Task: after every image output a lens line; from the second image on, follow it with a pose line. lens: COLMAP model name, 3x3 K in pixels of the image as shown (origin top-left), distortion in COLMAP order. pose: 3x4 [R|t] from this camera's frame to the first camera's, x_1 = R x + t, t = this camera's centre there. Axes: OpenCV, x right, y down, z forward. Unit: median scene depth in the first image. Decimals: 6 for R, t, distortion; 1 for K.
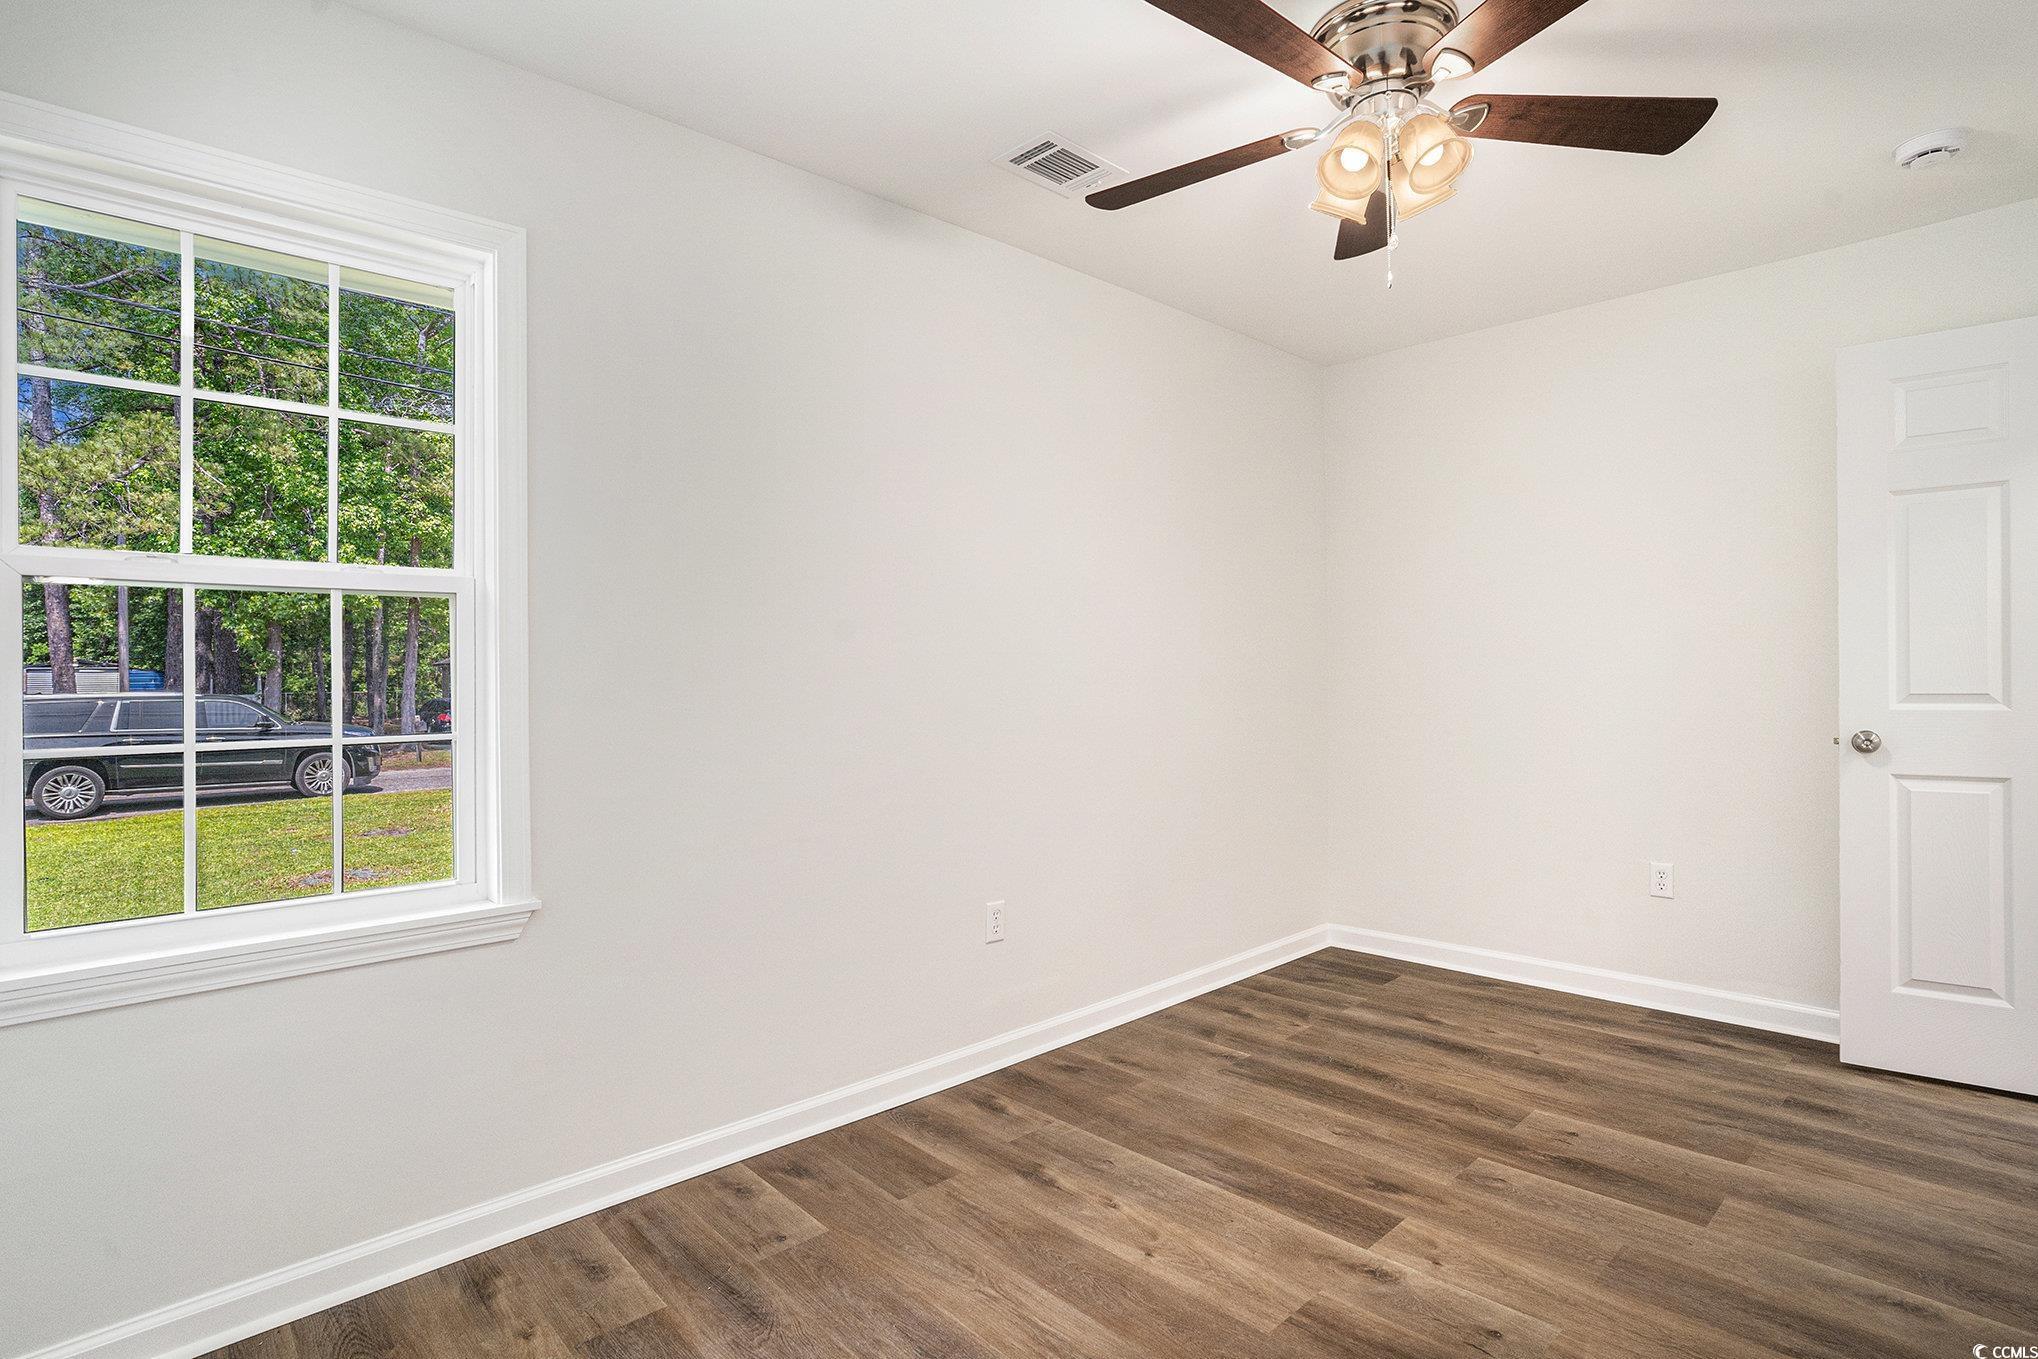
lens RADIAL K [[1009.7, 0, 1018.2], [0, 1009.7, 675.8], [0, 0, 1]] dist [-0.060257, 0.021214]
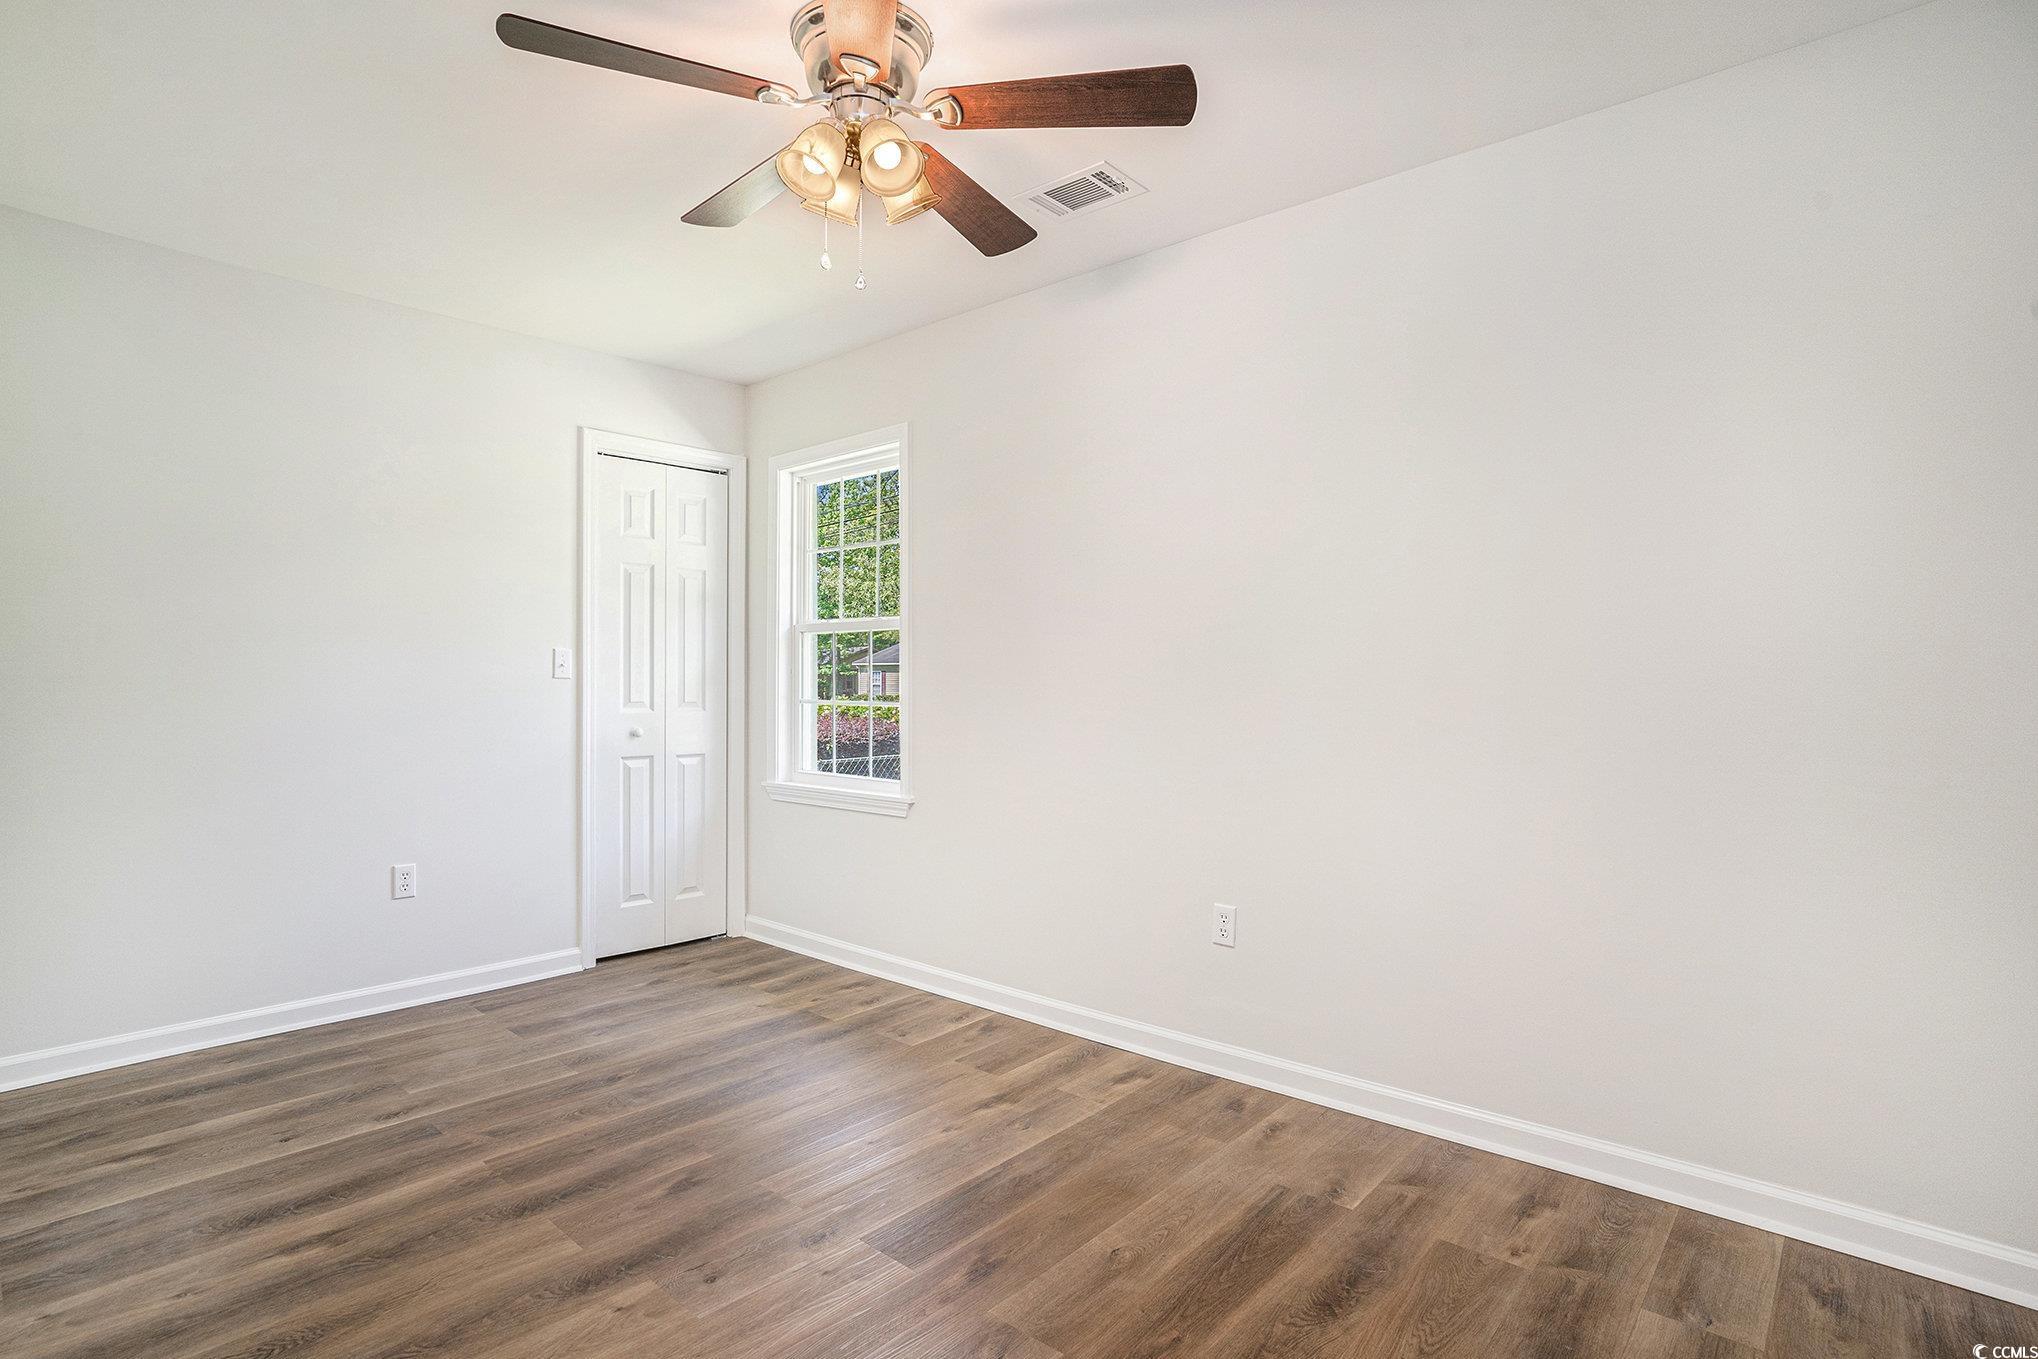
lens RADIAL K [[1009.7, 0, 1026.9], [0, 1009.7, 685.0], [0, 0, 1]] dist [-0.060257, 0.021214]
pose [[0.099670, 0.013124, -0.994934, 1.023623], [0.000075, 0.999913, 0.013197, 0.000788], [0.995021, -0.001390, 0.099660, 0.799774]]
